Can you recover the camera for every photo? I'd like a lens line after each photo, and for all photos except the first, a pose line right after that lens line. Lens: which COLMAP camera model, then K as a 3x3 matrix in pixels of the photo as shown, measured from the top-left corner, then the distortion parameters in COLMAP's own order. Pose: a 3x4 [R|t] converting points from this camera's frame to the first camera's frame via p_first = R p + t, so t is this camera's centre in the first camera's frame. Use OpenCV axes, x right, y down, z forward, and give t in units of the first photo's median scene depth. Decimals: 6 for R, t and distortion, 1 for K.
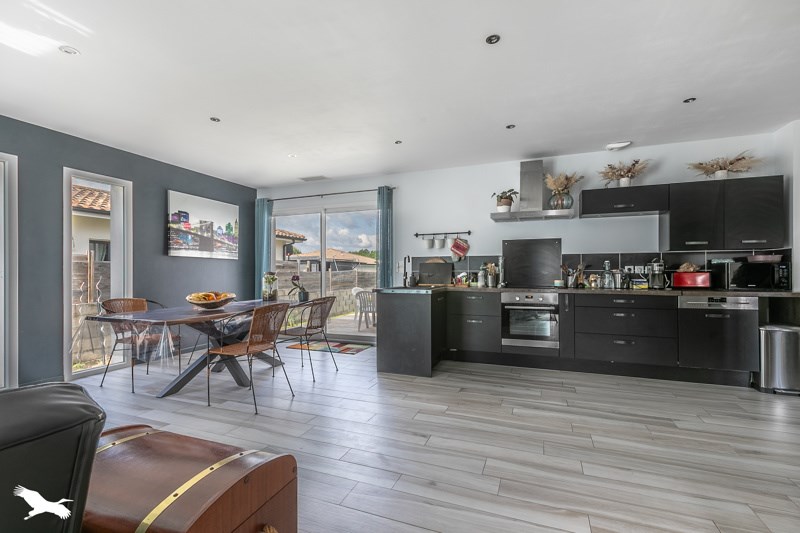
lens RADIAL K [[360.9, 0, 398.6], [0, 360.9, 278.7], [0, 0, 1]] dist [0.000554, -0.000417]
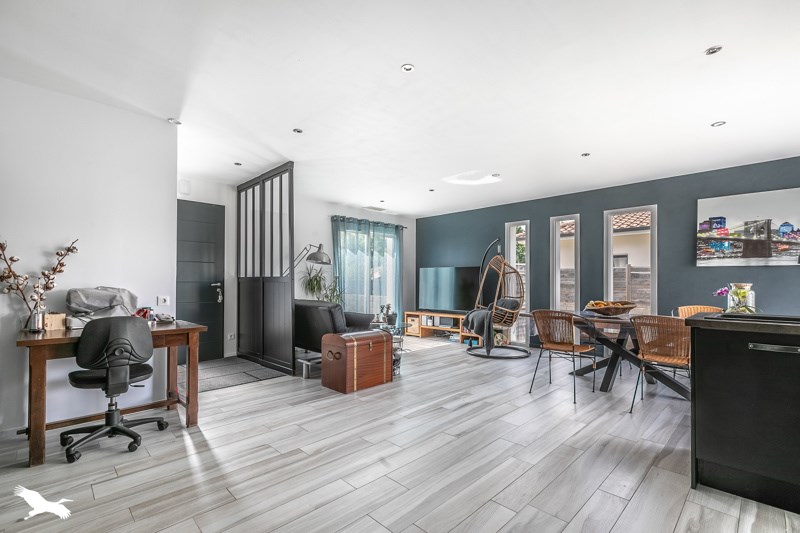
lens RADIAL K [[360.9, 0, 398.6], [0, 360.9, 278.7], [0, 0, 1]] dist [0.000554, -0.000417]
pose [[-0.410854, -0.008164, -0.911665, 0.573728], [-0.022420, 0.999748, 0.001151, -0.013069], [0.911425, 0.020912, -0.410934, 0.646222]]
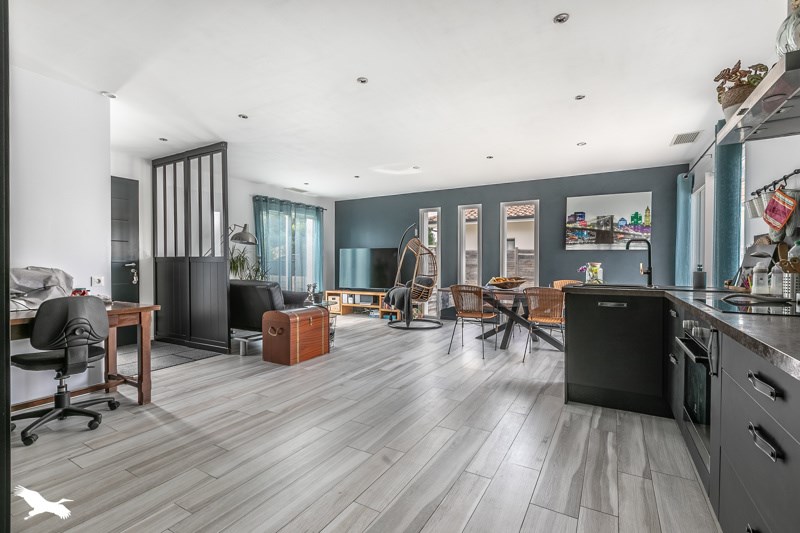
lens RADIAL K [[364.7, 0, 394.2], [0, 364.7, 264.8], [0, 0, 1]] dist [-0.000645, -0.000148]
pose [[-0.165488, 0.006448, -0.986191, 0.696469], [-0.023607, 0.999666, 0.010497, -0.010312], [0.985929, 0.025018, -0.165281, 0.603203]]
